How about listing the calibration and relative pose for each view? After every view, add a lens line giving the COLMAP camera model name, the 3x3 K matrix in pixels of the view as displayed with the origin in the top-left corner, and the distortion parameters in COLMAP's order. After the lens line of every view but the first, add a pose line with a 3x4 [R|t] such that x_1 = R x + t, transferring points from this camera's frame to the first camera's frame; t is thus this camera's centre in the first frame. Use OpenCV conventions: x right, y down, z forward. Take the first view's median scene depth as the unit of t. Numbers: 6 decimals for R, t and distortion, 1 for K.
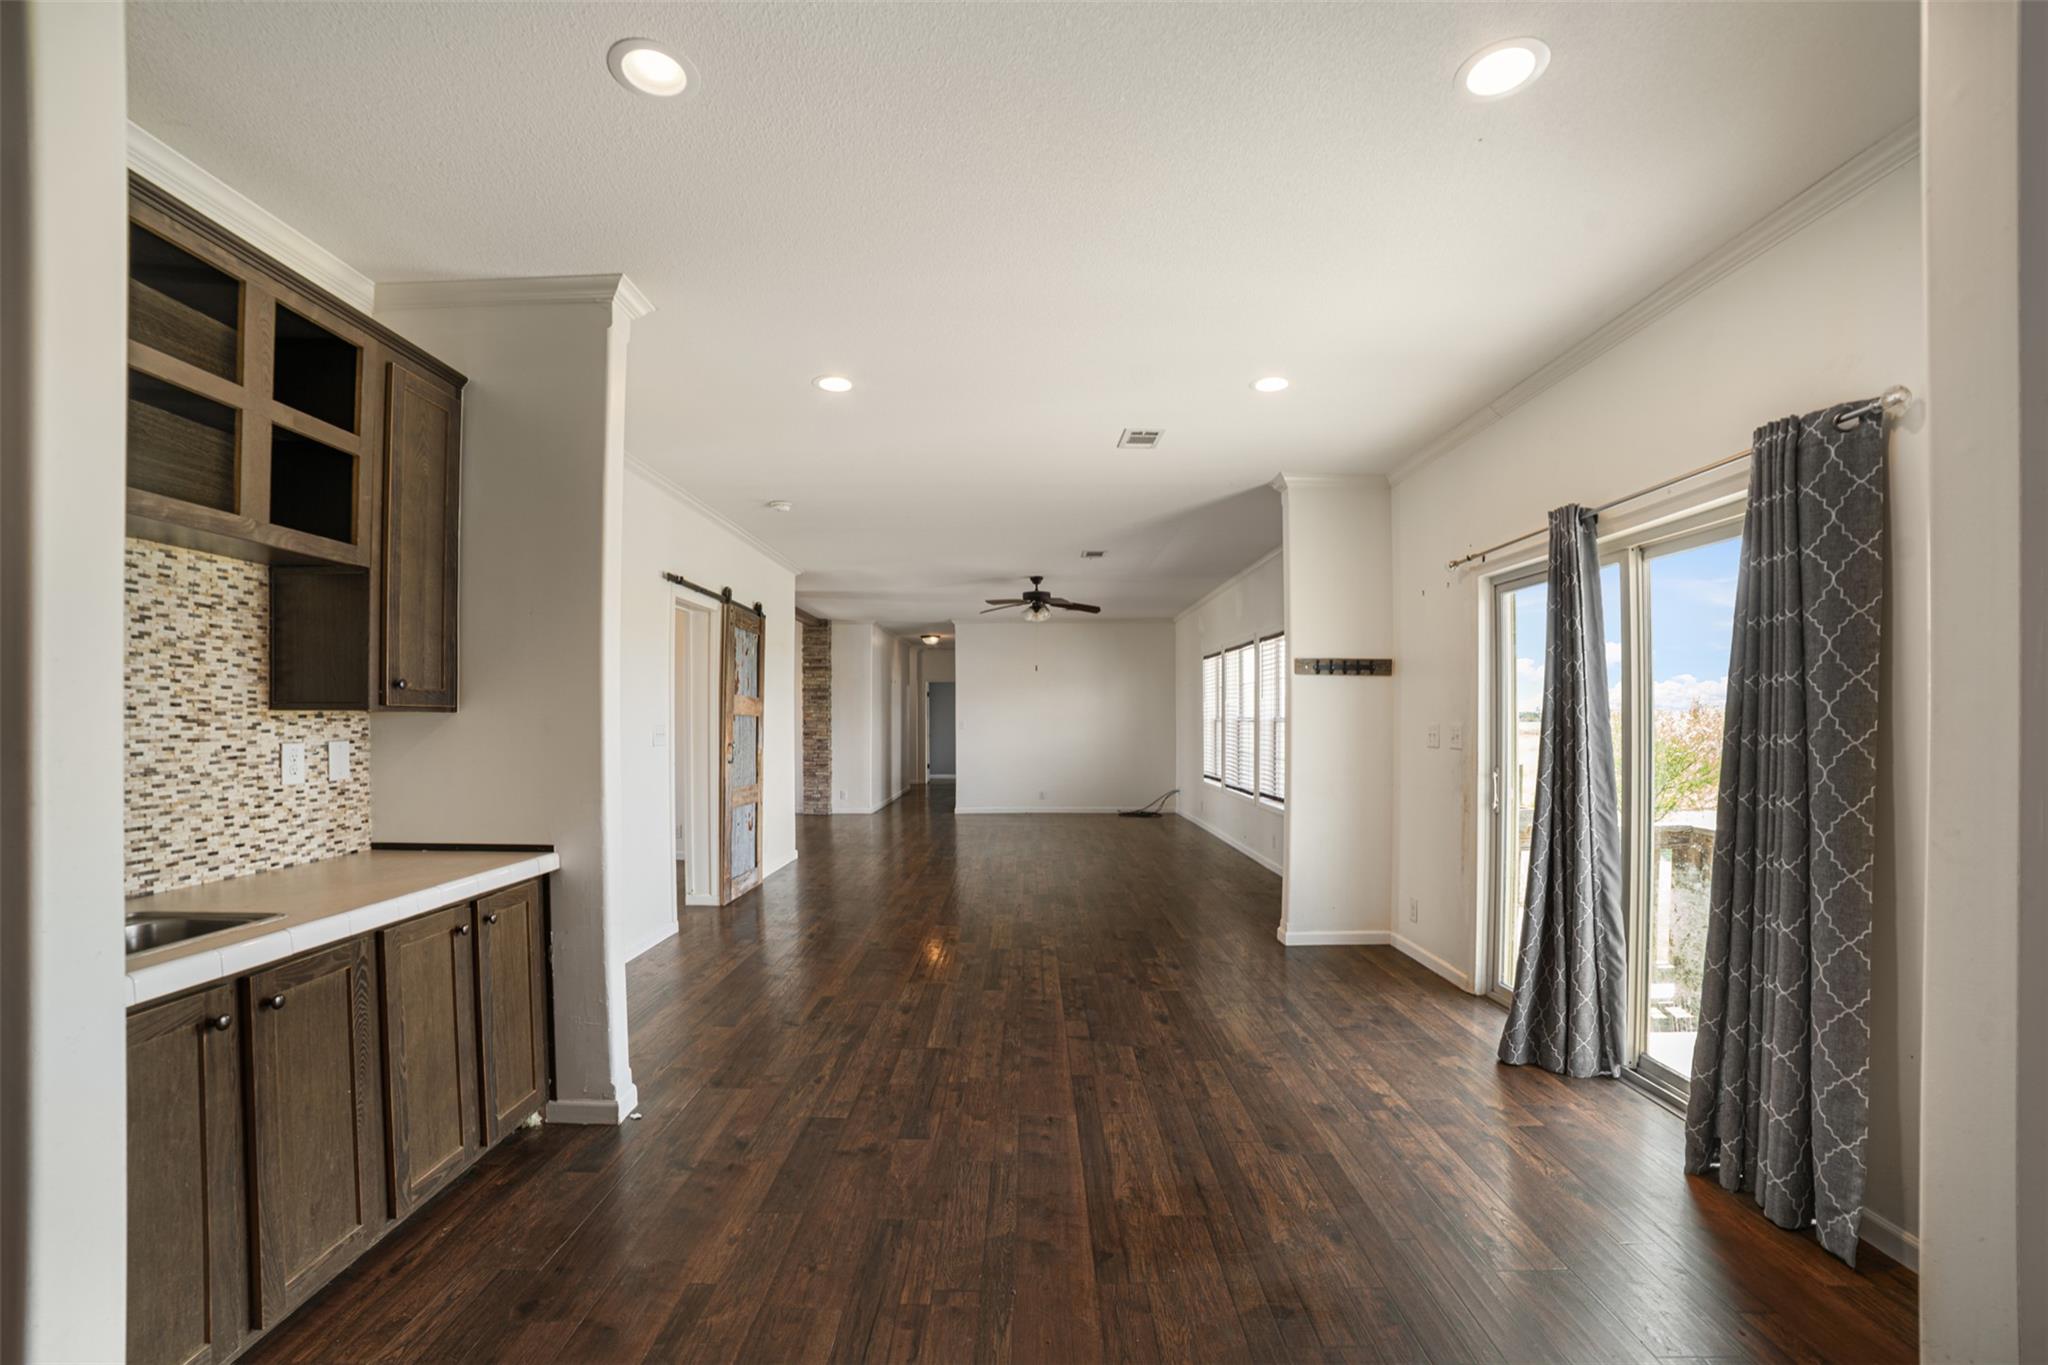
lens RADIAL K [[853.4, 0, 1016.5], [0, 853.4, 737.4], [0, 0, 1]] dist [-0.060637, 0.000523]
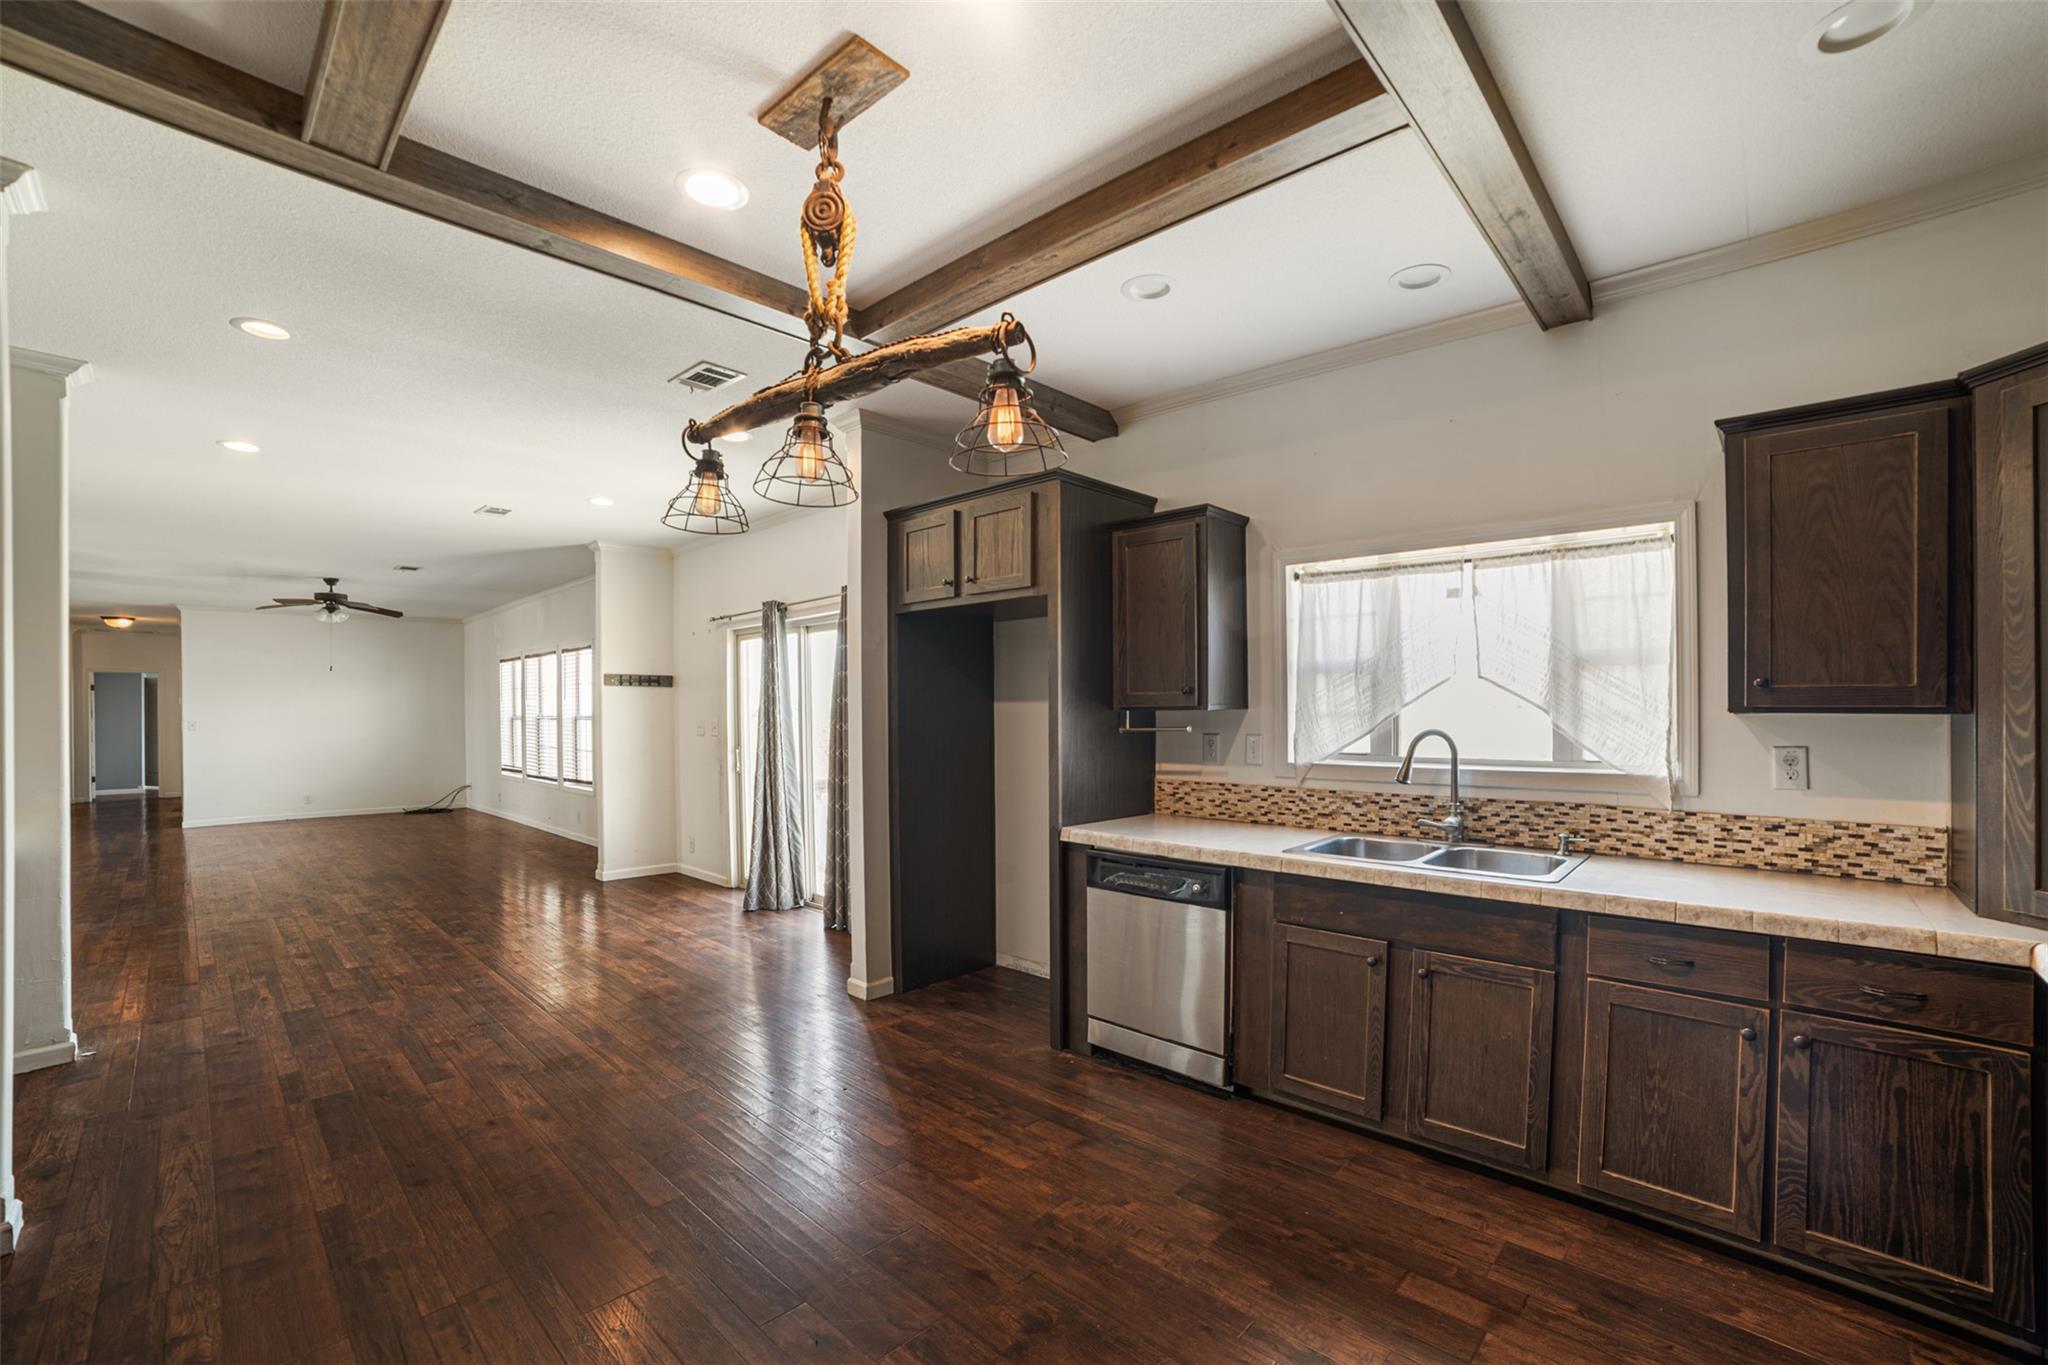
lens RADIAL K [[853.4, 0, 1016.5], [0, 853.4, 737.4], [0, 0, 1]] dist [-0.060637, 0.000523]
pose [[0.685991, -0.019114, 0.727359, -0.319042], [0.017047, 0.999803, 0.010197, 0.012458], [-0.727410, 0.005405, 0.686181, -0.655290]]
